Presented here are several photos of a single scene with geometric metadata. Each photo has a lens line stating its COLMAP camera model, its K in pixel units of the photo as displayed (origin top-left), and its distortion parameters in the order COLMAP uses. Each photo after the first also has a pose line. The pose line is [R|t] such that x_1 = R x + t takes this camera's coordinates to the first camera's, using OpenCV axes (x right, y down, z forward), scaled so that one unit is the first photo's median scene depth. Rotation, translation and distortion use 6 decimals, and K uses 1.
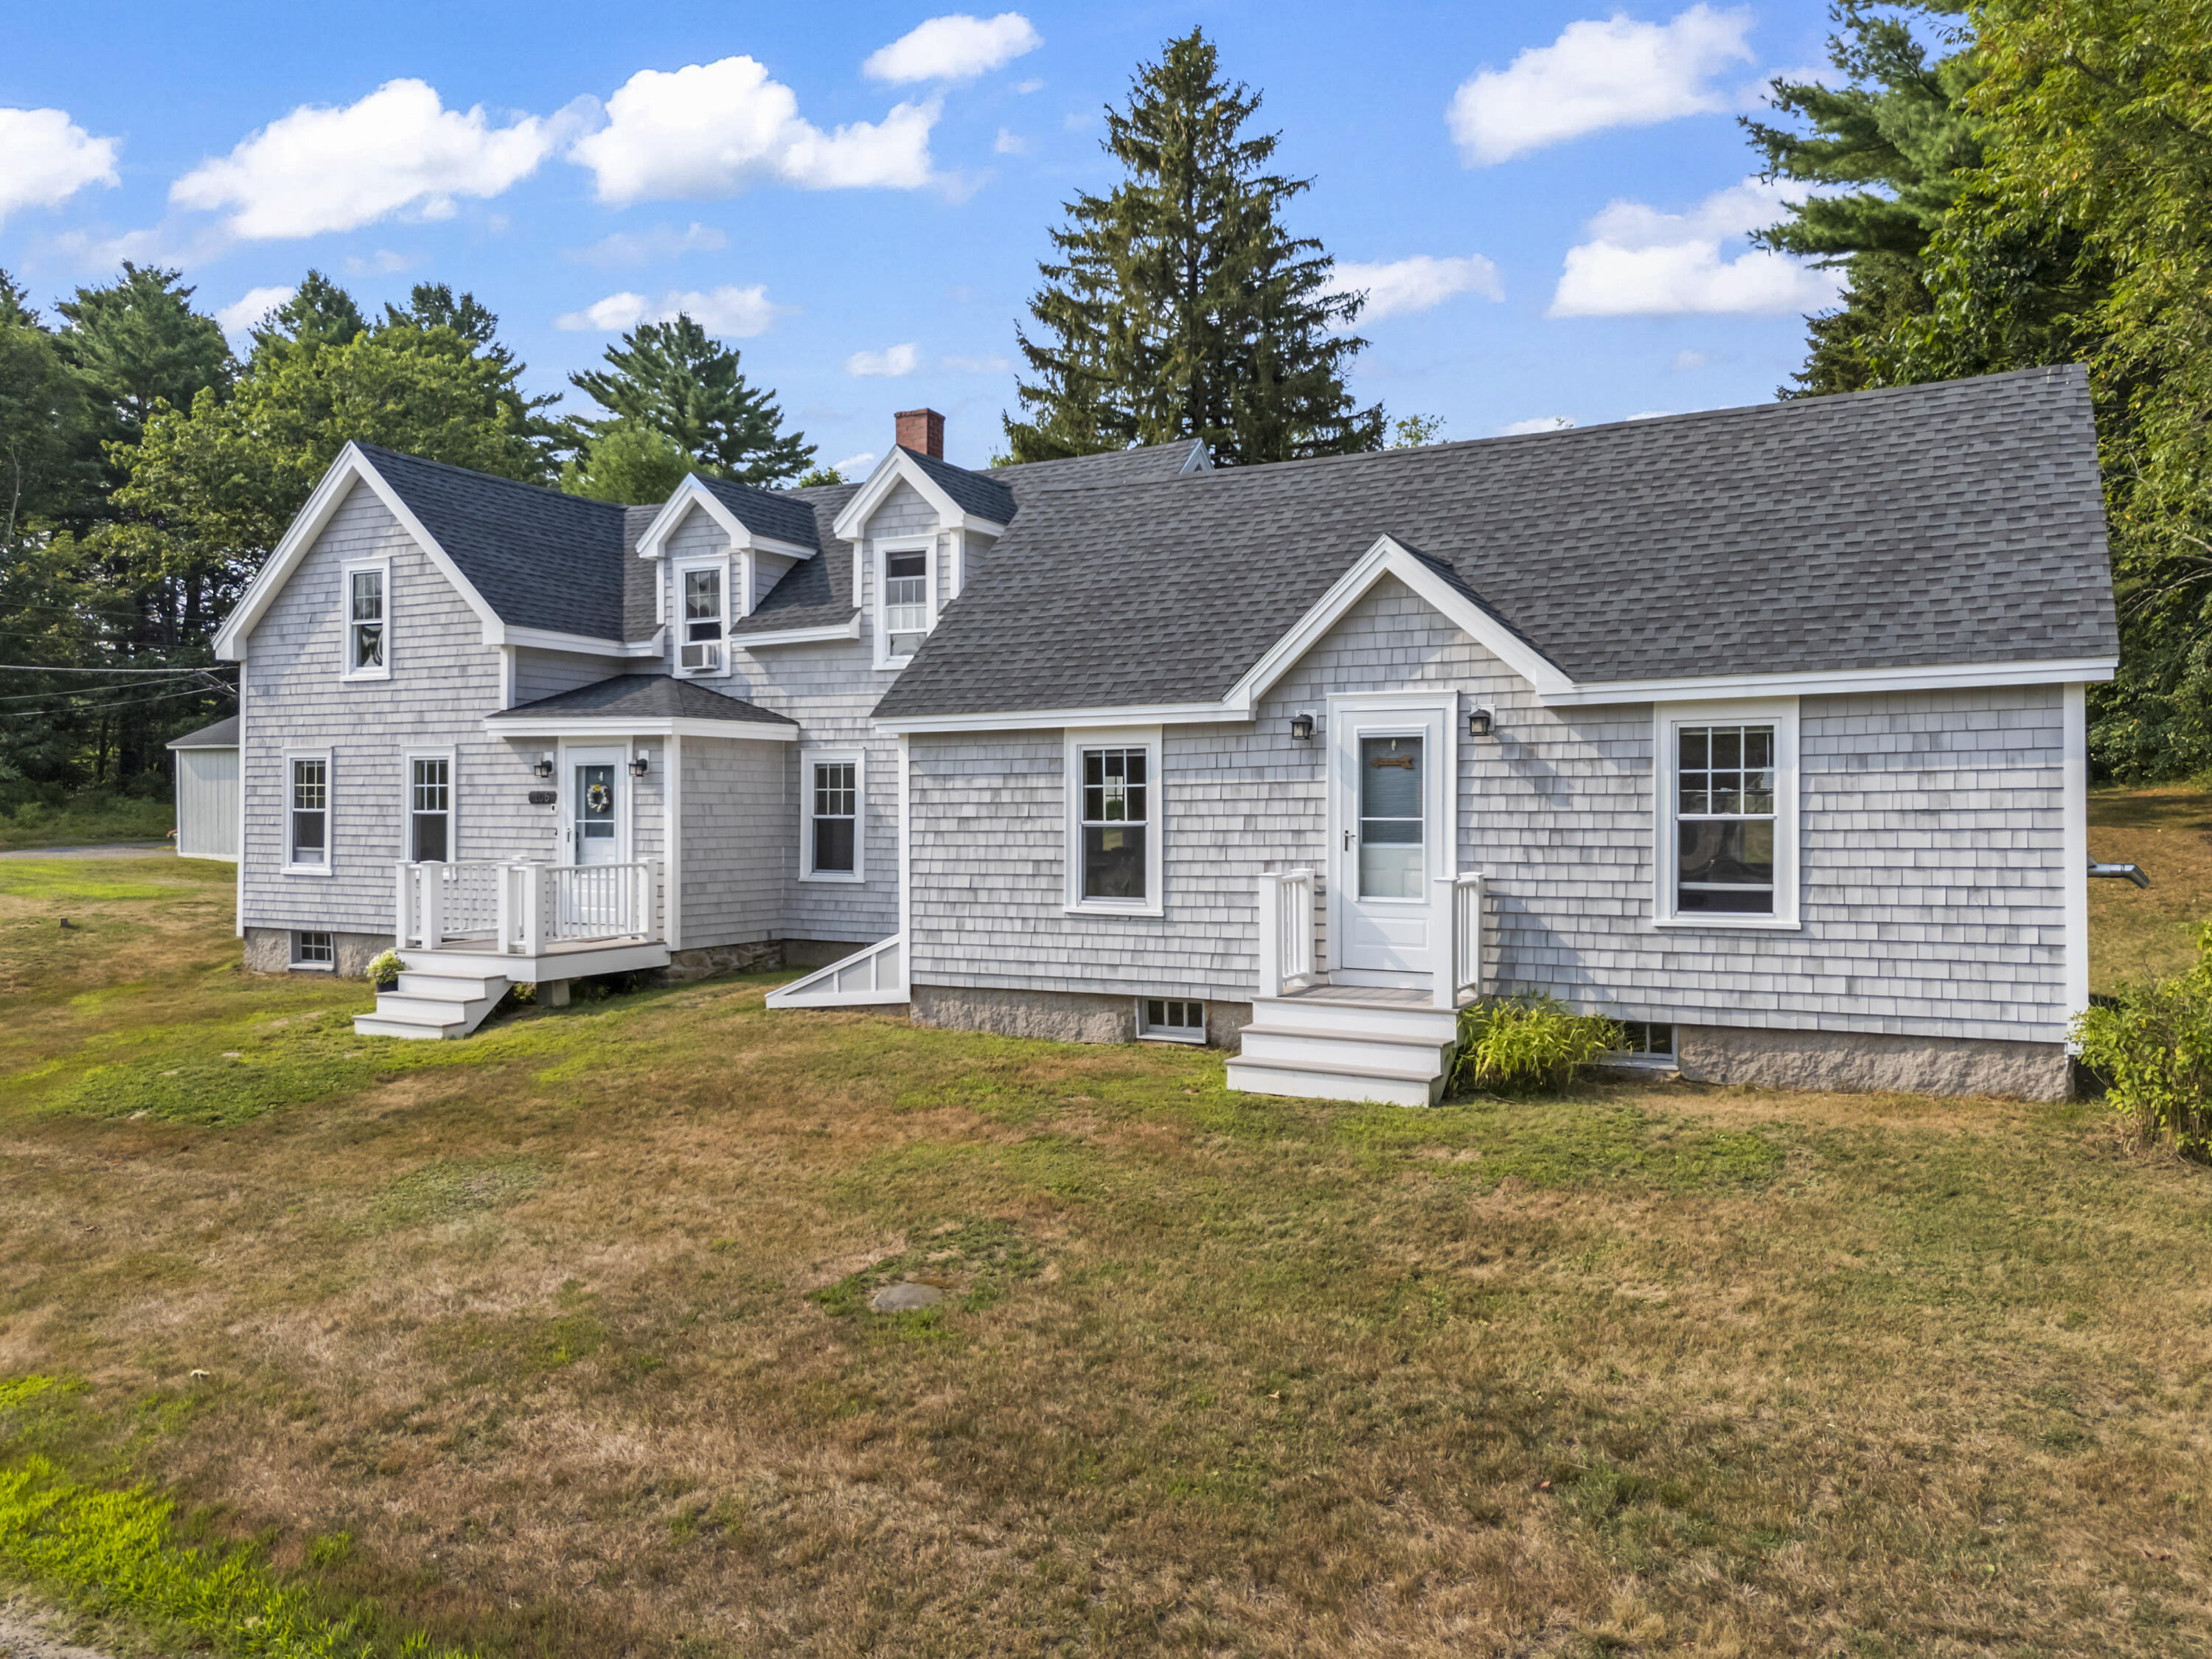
lens RADIAL K [[1643.0, 0, 1104.5], [0, 1643.0, 836.7], [0, 0, 1]] dist [0.040002, -0.012127]
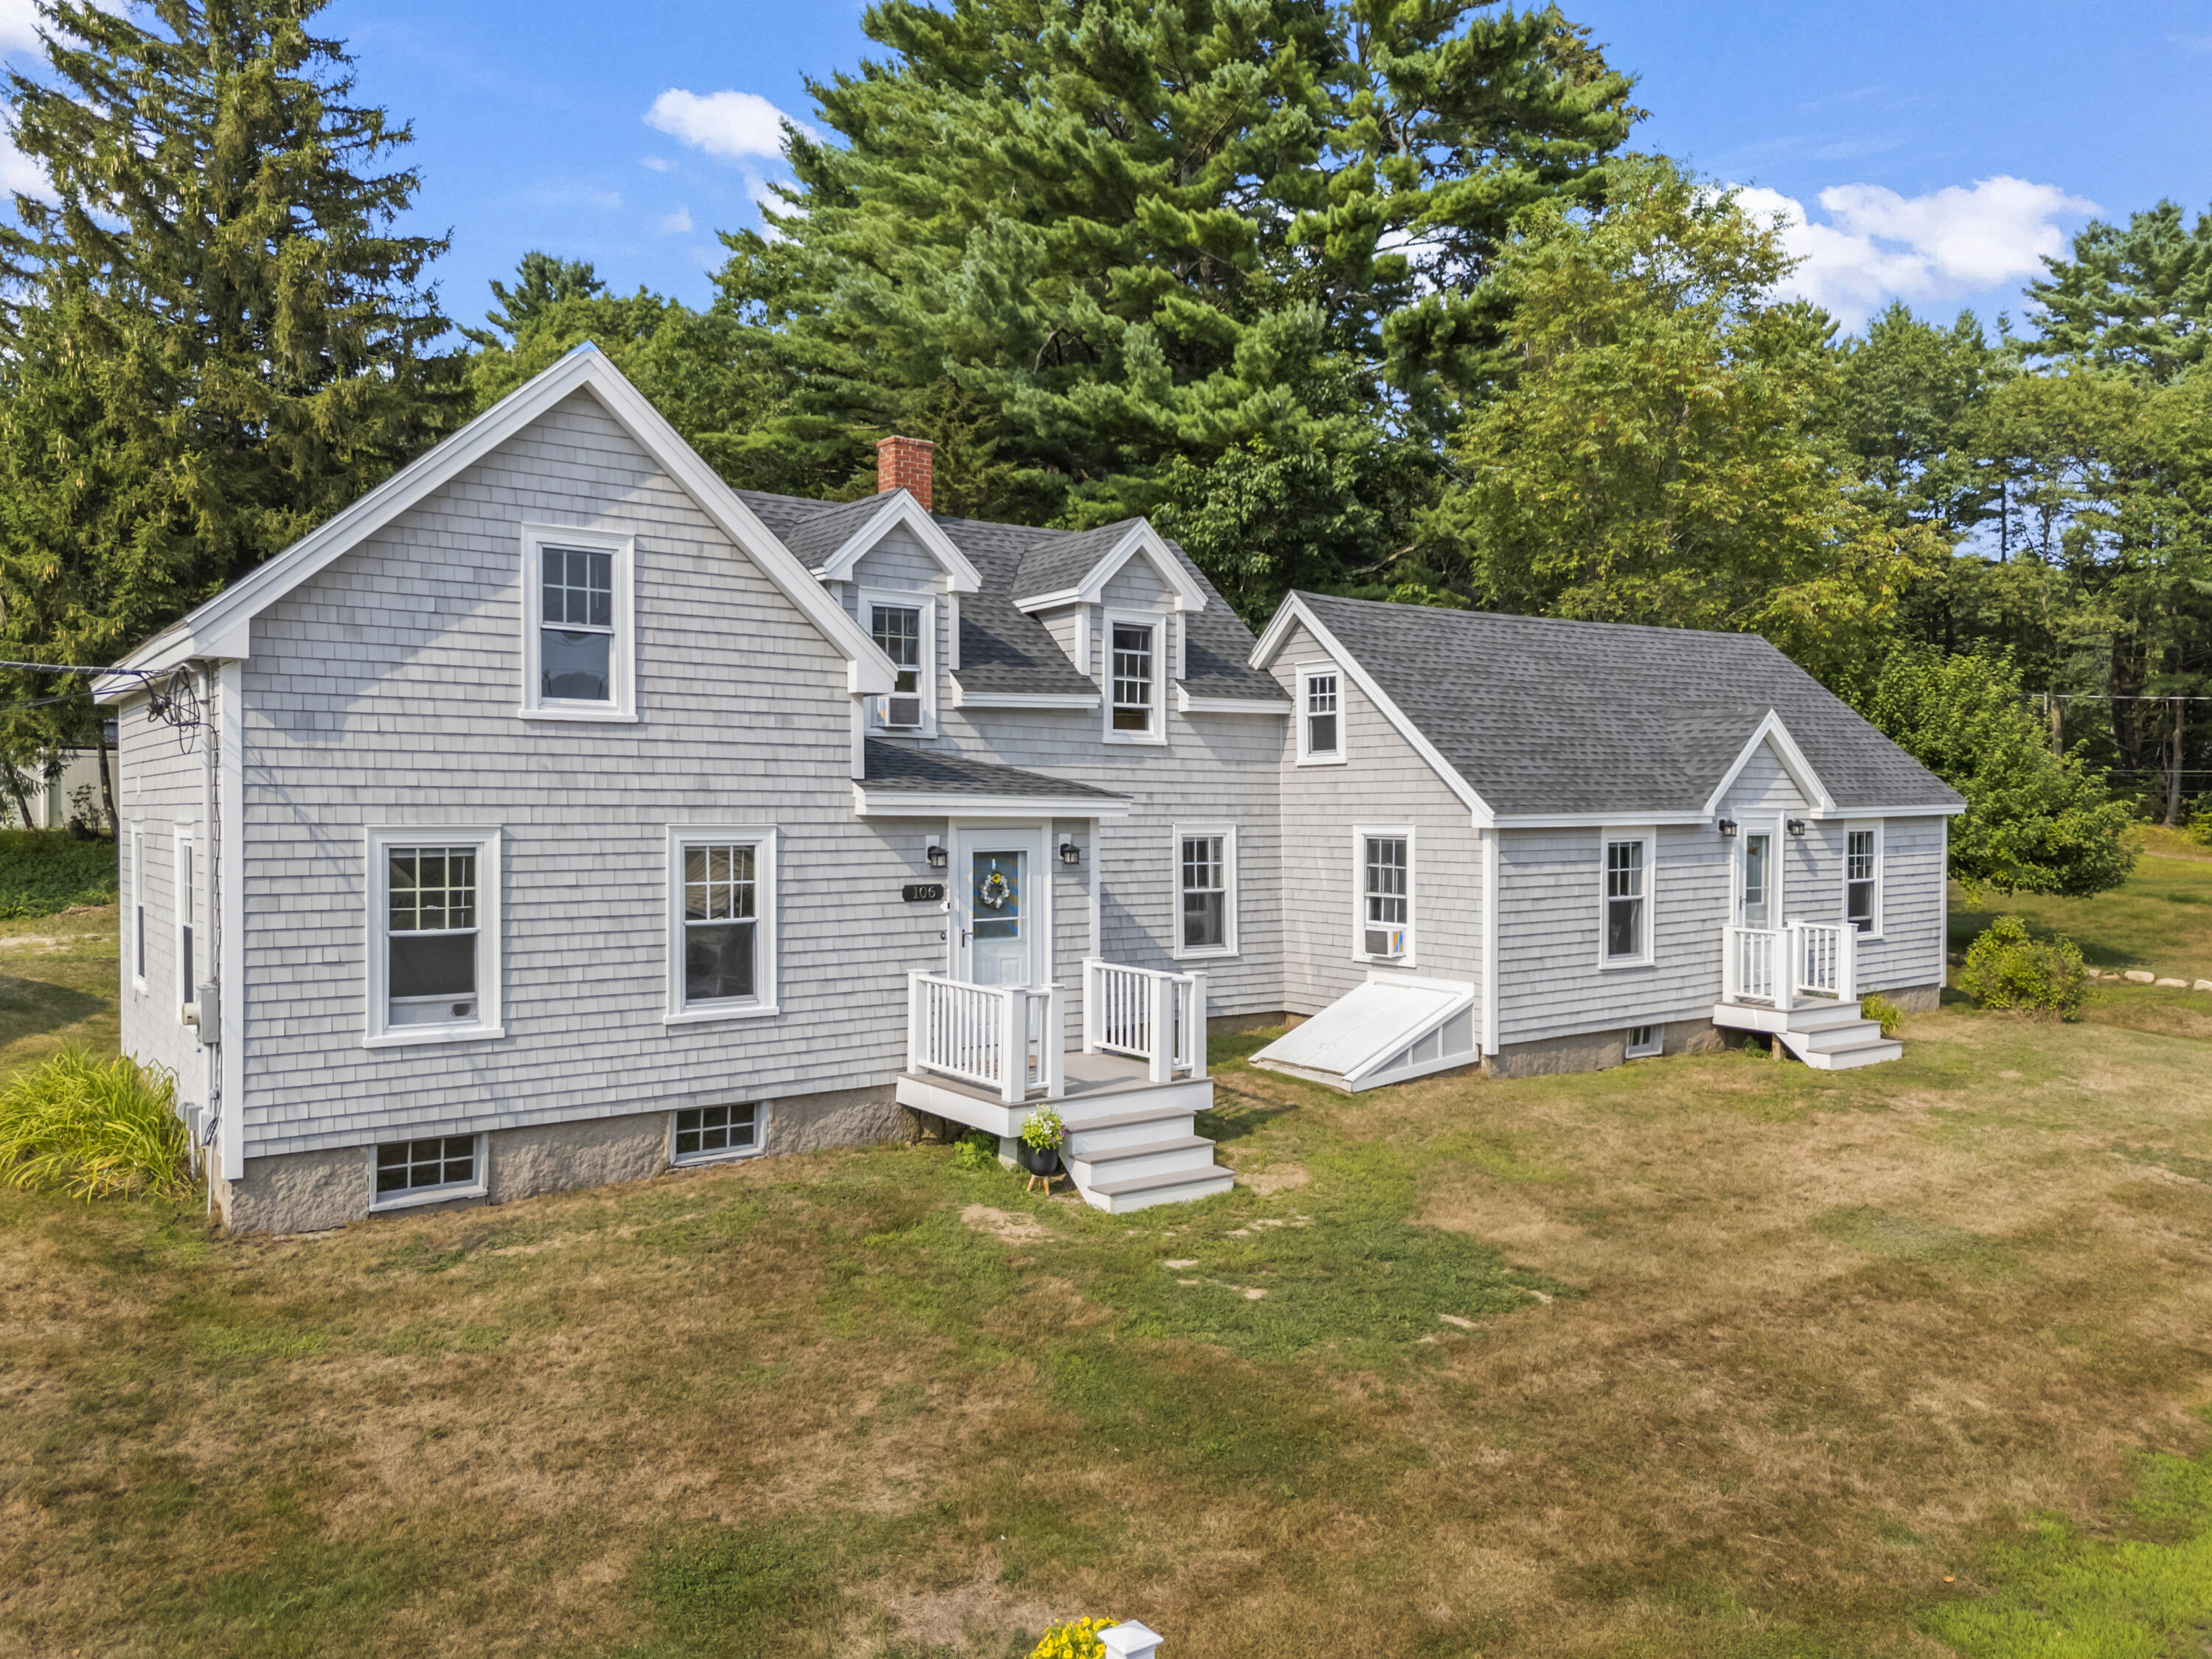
lens RADIAL K [[1643.0, 0, 1104.5], [0, 1643.0, 813.0], [0, 0, 1]] dist [0.040002, -0.012127]
pose [[0.425091, -0.005478, 0.905134, -1.010166], [0.015060, 0.999886, -0.001022, -0.059775], [-0.905025, 0.014066, 0.425125, 0.593933]]
